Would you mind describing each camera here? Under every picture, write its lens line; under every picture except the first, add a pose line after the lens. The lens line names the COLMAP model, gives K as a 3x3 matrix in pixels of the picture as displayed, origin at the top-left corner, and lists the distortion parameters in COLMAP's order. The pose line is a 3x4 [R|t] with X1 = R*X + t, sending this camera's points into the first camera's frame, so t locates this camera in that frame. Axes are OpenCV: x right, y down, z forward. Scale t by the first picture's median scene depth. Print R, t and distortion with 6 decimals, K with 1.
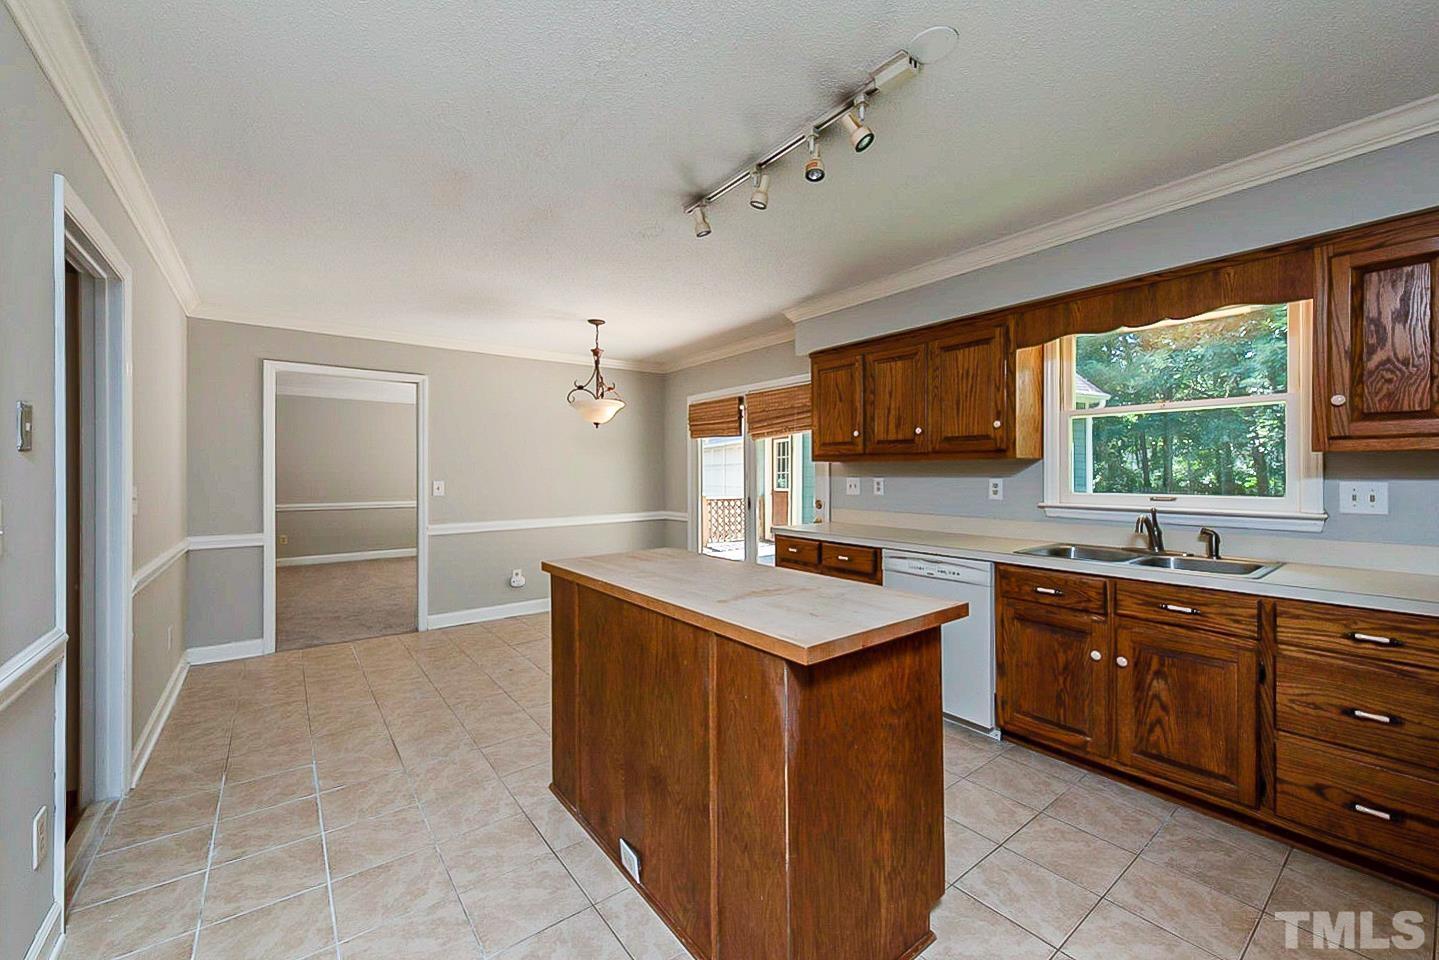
lens RADIAL K [[562.3, 0, 715.4], [0, 562.3, 481.9], [0, 0, 1]] dist [0.019803, -0.005804]
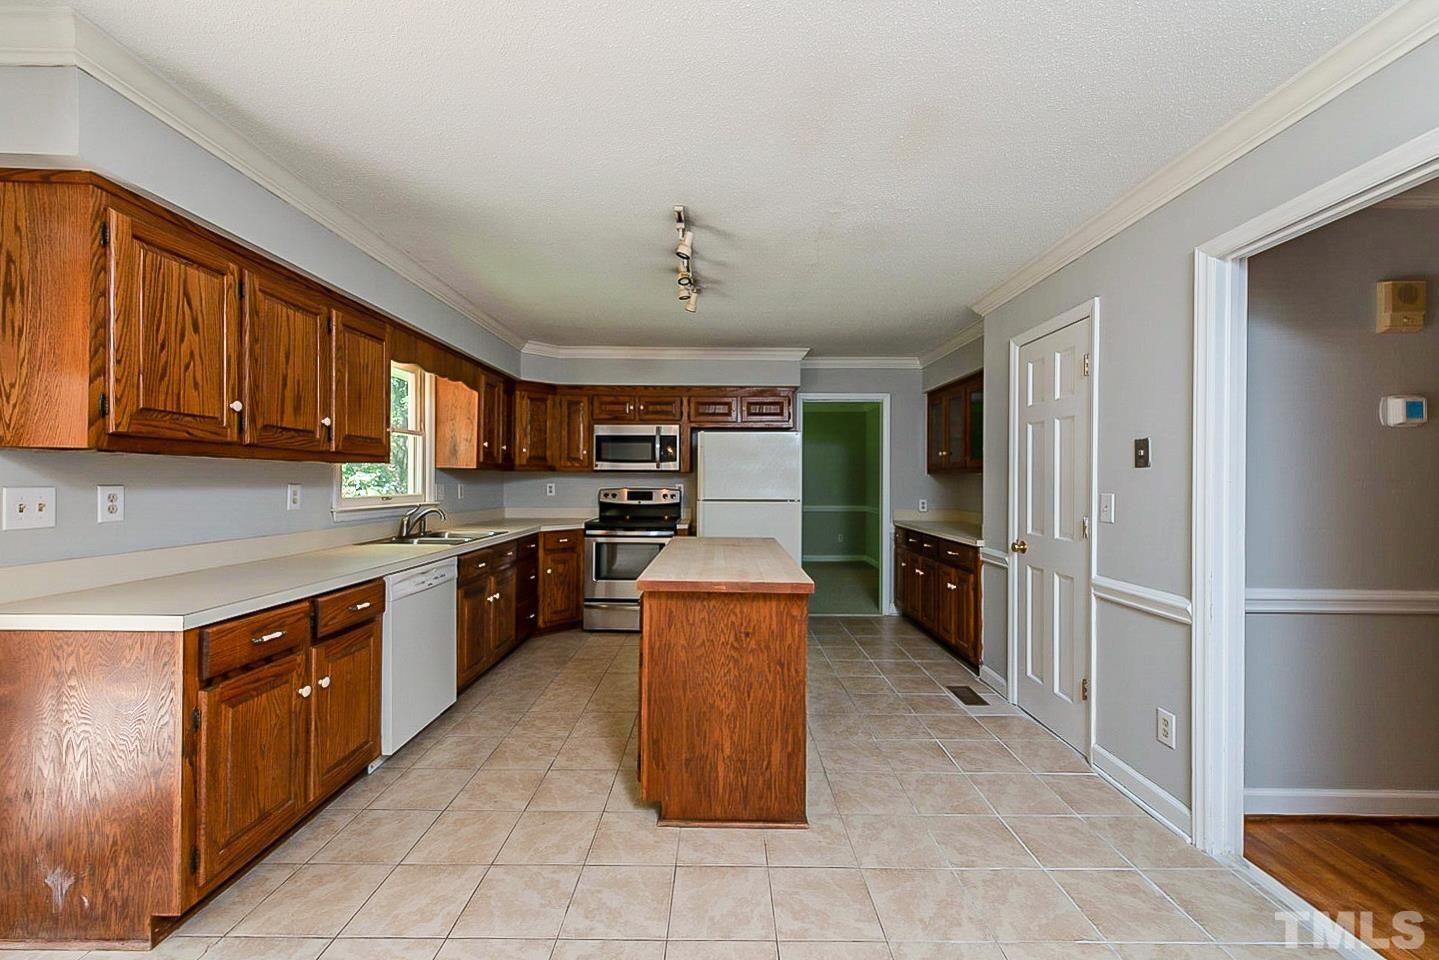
lens RADIAL K [[562.3, 0, 715.4], [0, 562.3, 481.9], [0, 0, 1]] dist [0.019803, -0.005804]
pose [[-0.793554, -0.004910, 0.608481, -0.468668], [0.006232, 0.999849, 0.016195, -0.017961], [-0.608468, 0.016643, -0.793404, 1.182077]]
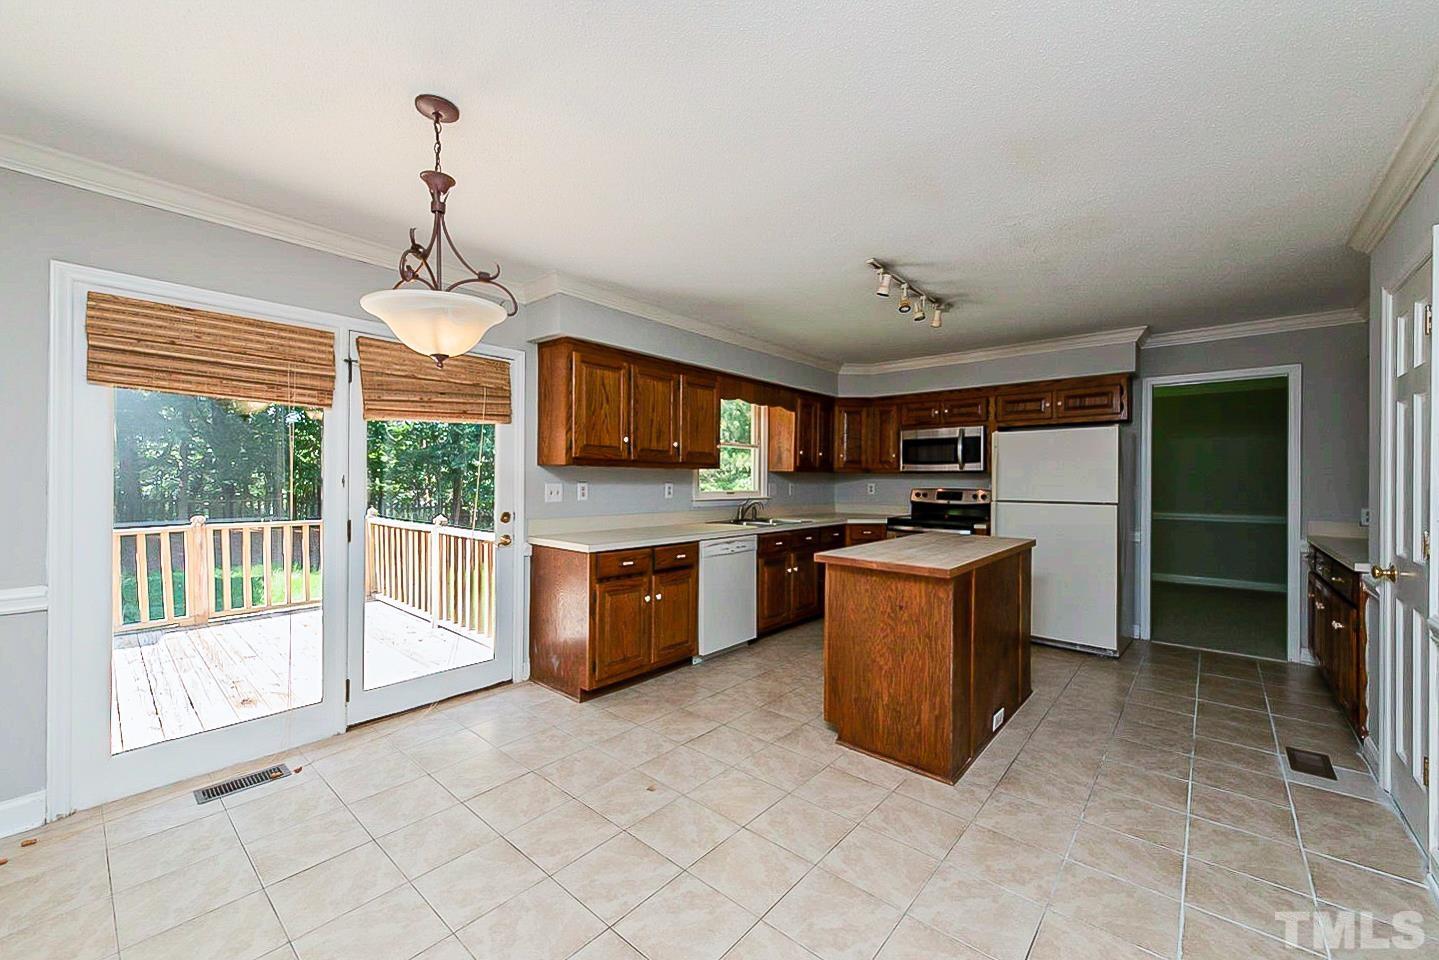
lens RADIAL K [[562.3, 0, 715.4], [0, 562.3, 481.9], [0, 0, 1]] dist [0.019803, -0.005804]
pose [[-0.196678, -0.004985, 0.980455, -0.789907], [0.011819, 0.999902, 0.007455, -0.015598], [-0.980397, 0.013054, -0.196600, 1.064429]]
